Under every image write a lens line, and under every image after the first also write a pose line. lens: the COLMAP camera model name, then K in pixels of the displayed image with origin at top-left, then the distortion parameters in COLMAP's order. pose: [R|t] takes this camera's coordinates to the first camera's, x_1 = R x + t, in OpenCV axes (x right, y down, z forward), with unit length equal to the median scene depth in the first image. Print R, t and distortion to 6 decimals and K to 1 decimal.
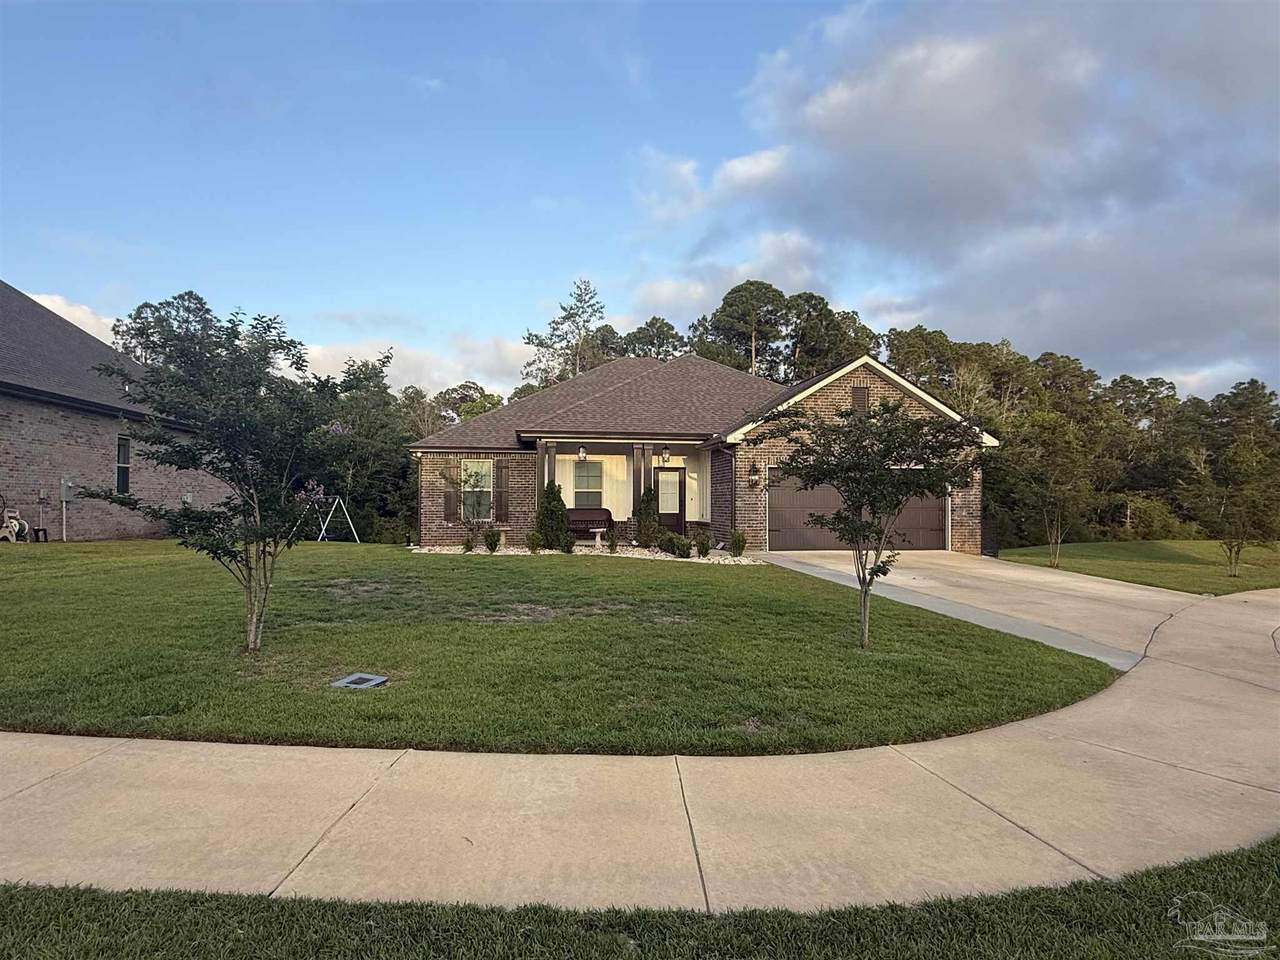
lens RADIAL K [[728.6, 0, 640.0], [0, 728.6, 480.0], [0, 0, 1]] dist [-0.001483, 0.001773]
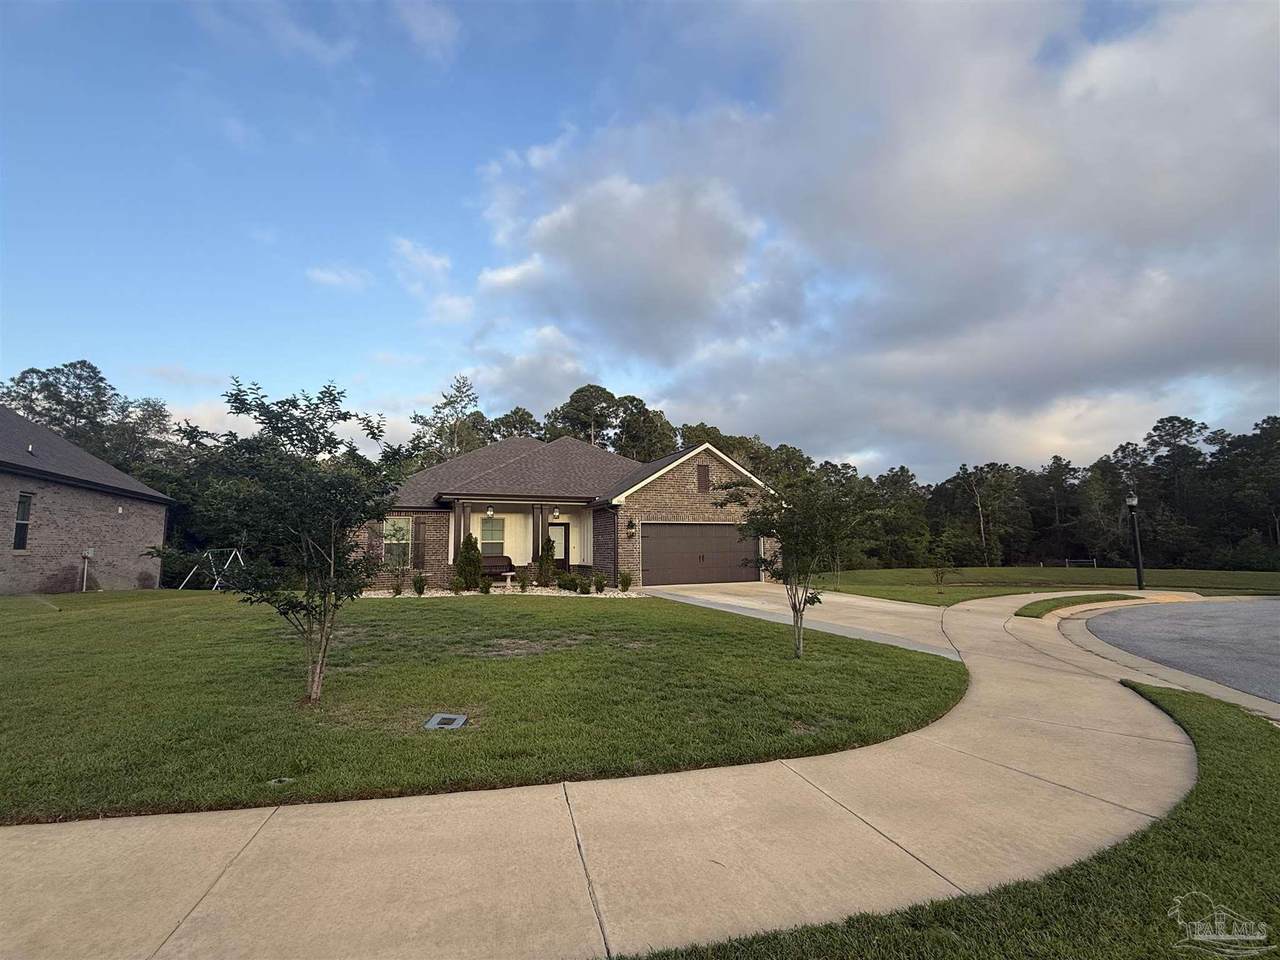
lens RADIAL K [[549.3, 0, 640.0], [0, 549.3, 480.0], [0, 0, 1]] dist [-0.000343, -0.000377]
pose [[0.963975, 0.018597, 0.265343, -0.078039], [0.006311, 0.995673, -0.092709, -0.001901], [-0.265919, 0.091043, 0.959687, 0.022157]]
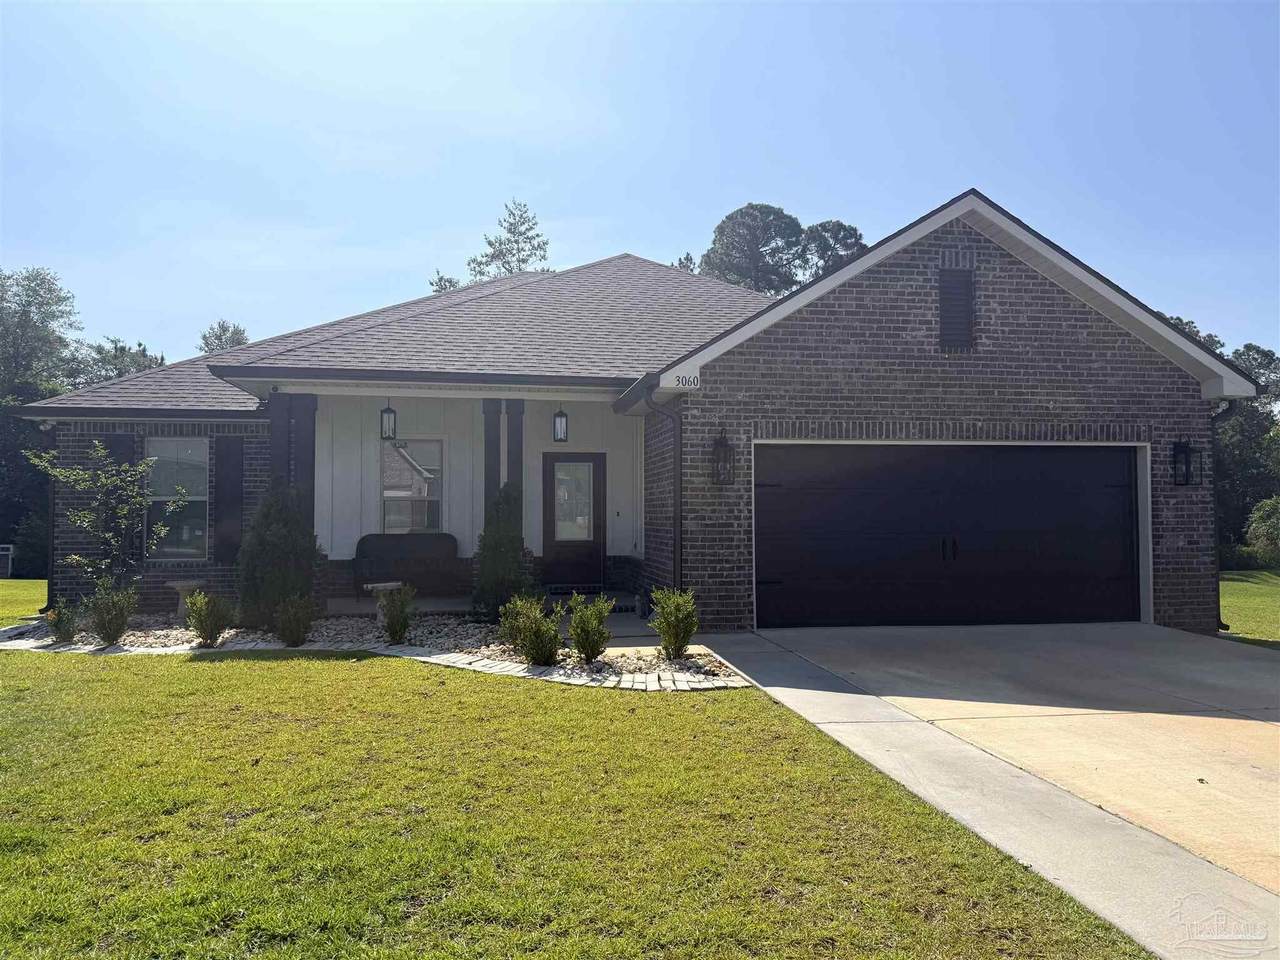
lens RADIAL K [[872.3, 0, 640.5], [0, 872.3, 502.9], [0, 0, 1]] dist [0.071602, -0.073640]
pose [[0.999909, -0.006282, 0.011951, 0.080830], [0.006067, 0.999821, 0.017930, 0.007344], [-0.012061, -0.017856, 0.999768, 0.378236]]
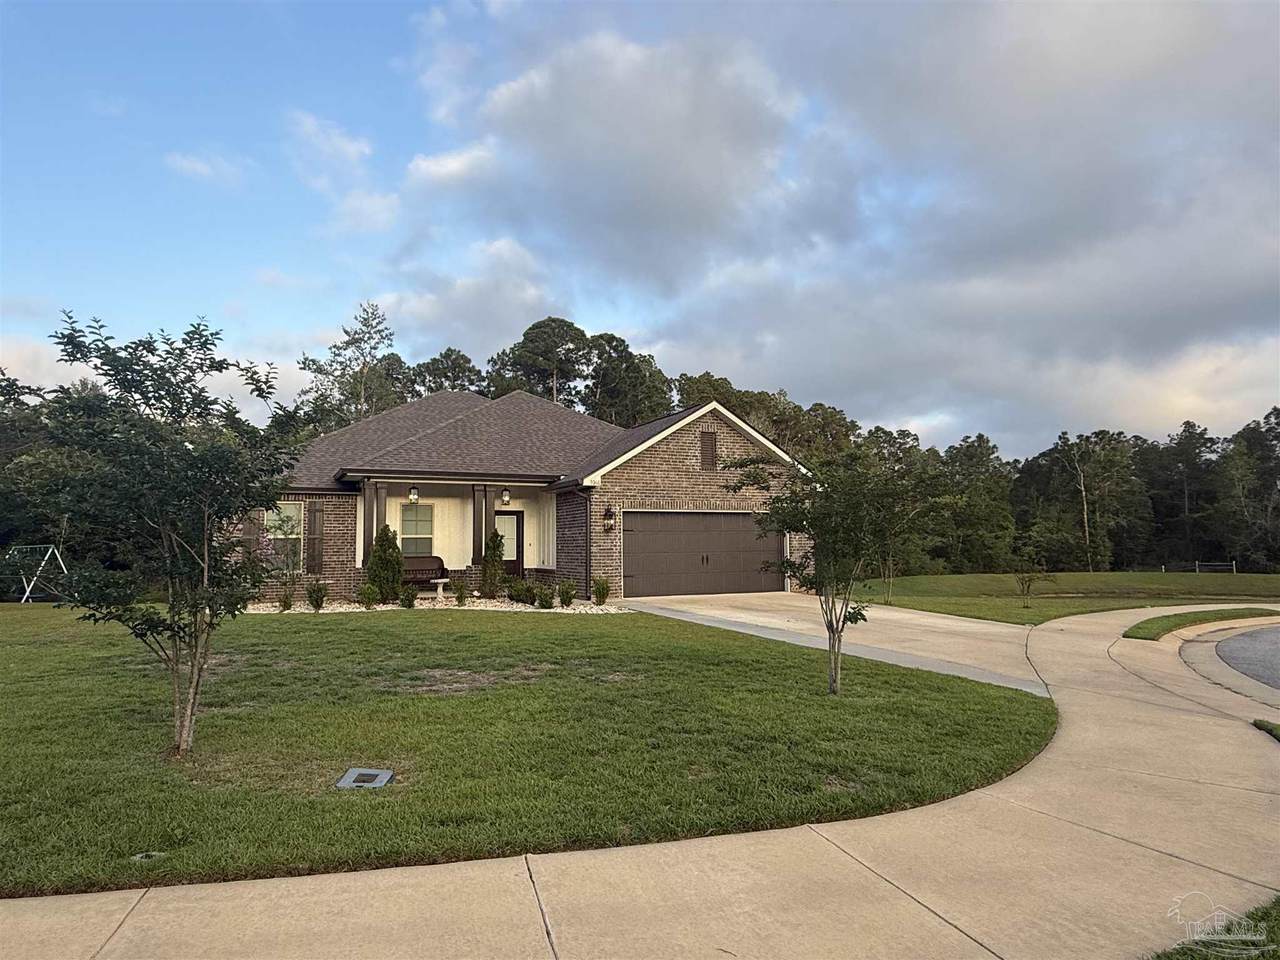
lens RADIAL K [[762.3, 0, 640.0], [0, 762.3, 480.0], [0, 0, 1]] dist [-0.000251, 0.000057]
pose [[0.956665, 0.012863, 0.290907, -0.081163], [0.003208, 0.998498, -0.054698, -0.002773], [-0.291174, 0.053261, 0.955186, 0.016737]]
